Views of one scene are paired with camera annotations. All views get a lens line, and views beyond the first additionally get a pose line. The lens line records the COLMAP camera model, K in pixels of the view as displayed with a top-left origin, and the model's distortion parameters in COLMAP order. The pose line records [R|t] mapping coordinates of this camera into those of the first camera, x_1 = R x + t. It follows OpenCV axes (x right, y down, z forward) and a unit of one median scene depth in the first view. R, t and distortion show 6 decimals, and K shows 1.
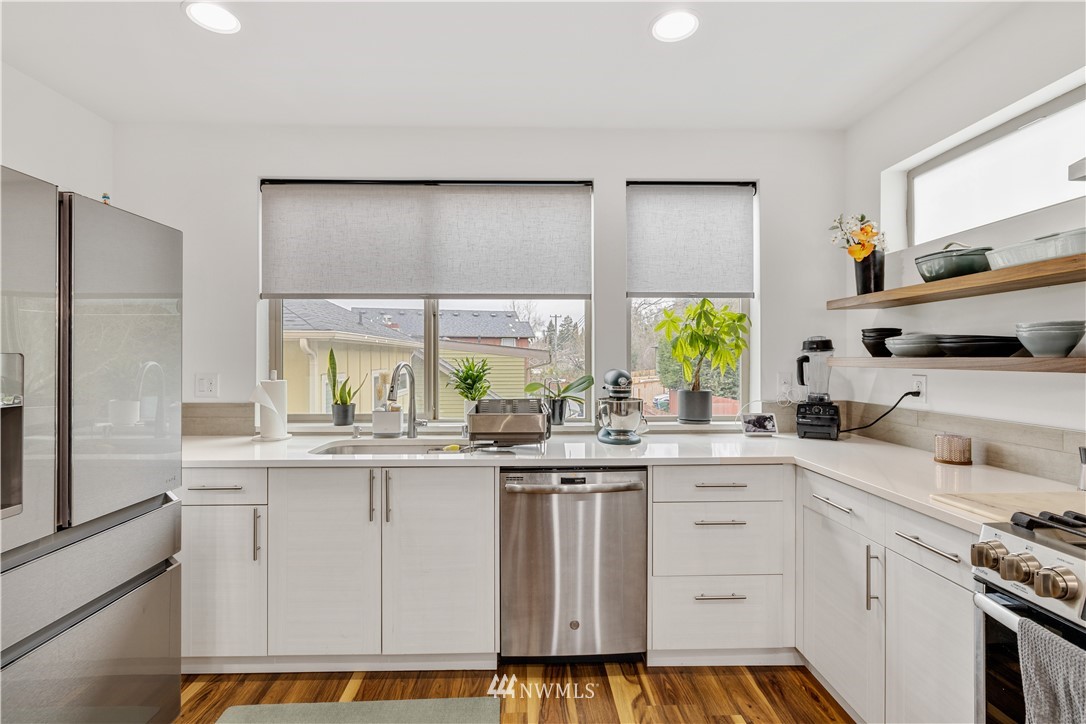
lens RADIAL K [[483.7, 0, 544.5], [0, 483.7, 356.0], [0, 0, 1]] dist [-0.008313, 0.000483]
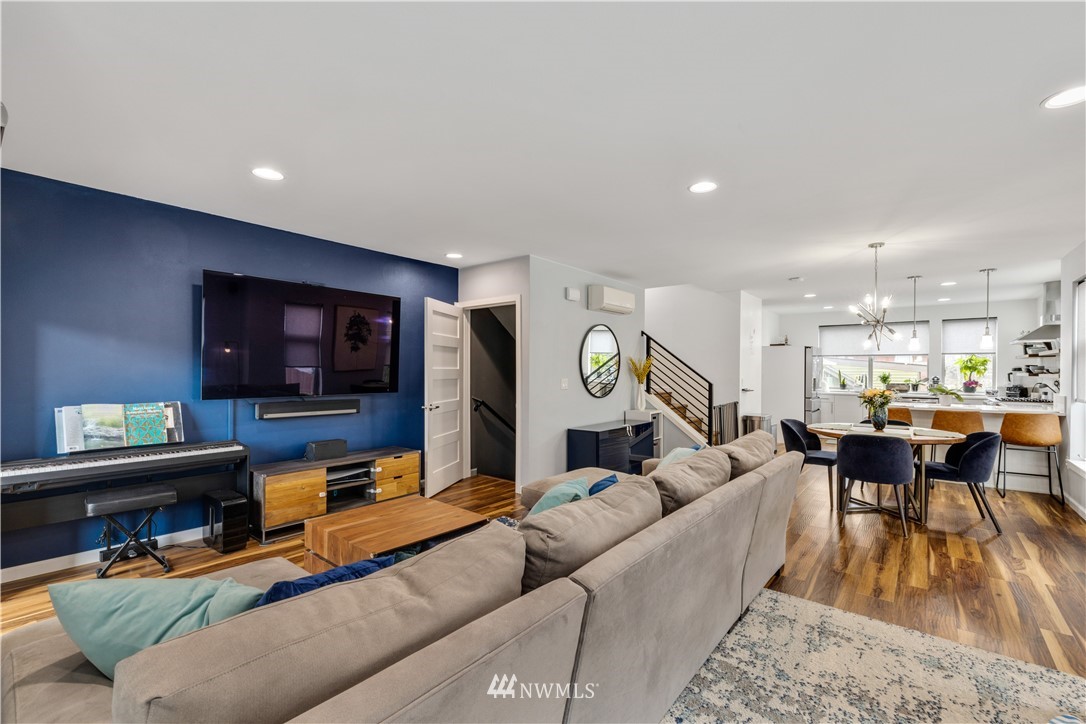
lens RADIAL K [[453.9, 0, 546.1], [0, 453.9, 369.6], [0, 0, 1]] dist [-0.000588, 0.000175]
pose [[0.752263, 0.004764, -0.658846, 0.199343], [-0.005001, 0.999986, 0.001521, -0.009982], [0.658844, 0.002150, 0.752276, -3.568601]]
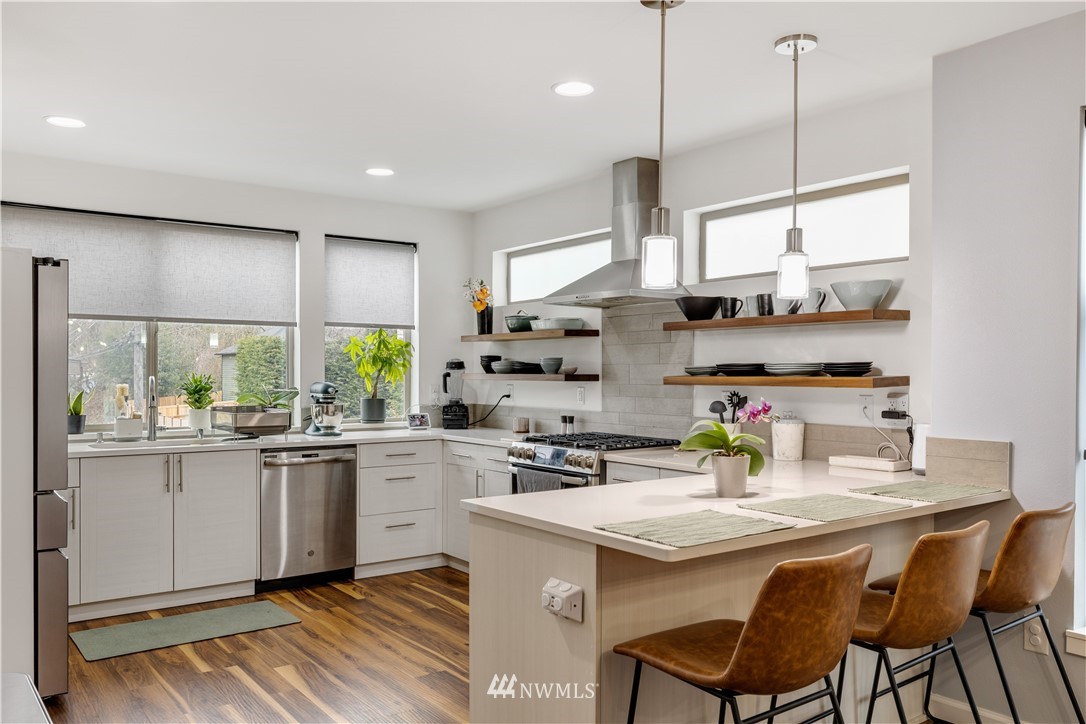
lens RADIAL K [[834.8, 0, 542.4], [0, 834.8, 371.0], [0, 0, 1]] dist [-0.004861, 0.004168]
pose [[0.817714, 0.004820, 0.575604, -0.692078], [-0.005261, 0.999986, -0.000899, -0.004135], [-0.575600, -0.002293, 0.817728, -1.252305]]
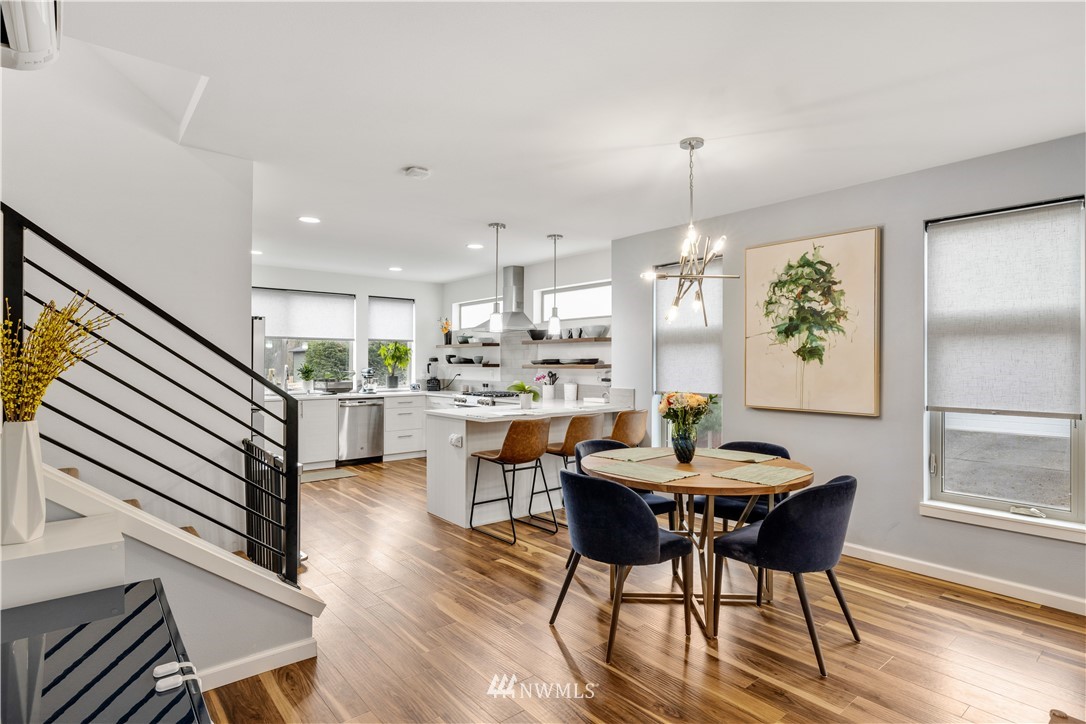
lens RADIAL K [[554.4, 0, 544.1], [0, 554.4, 357.4], [0, 0, 1]] dist [0.002678, 0.000452]
pose [[0.780213, 0.010861, 0.625419, -1.062482], [-0.004817, 0.999924, -0.011354, -0.000974], [-0.625495, 0.005846, 0.780206, -2.138693]]
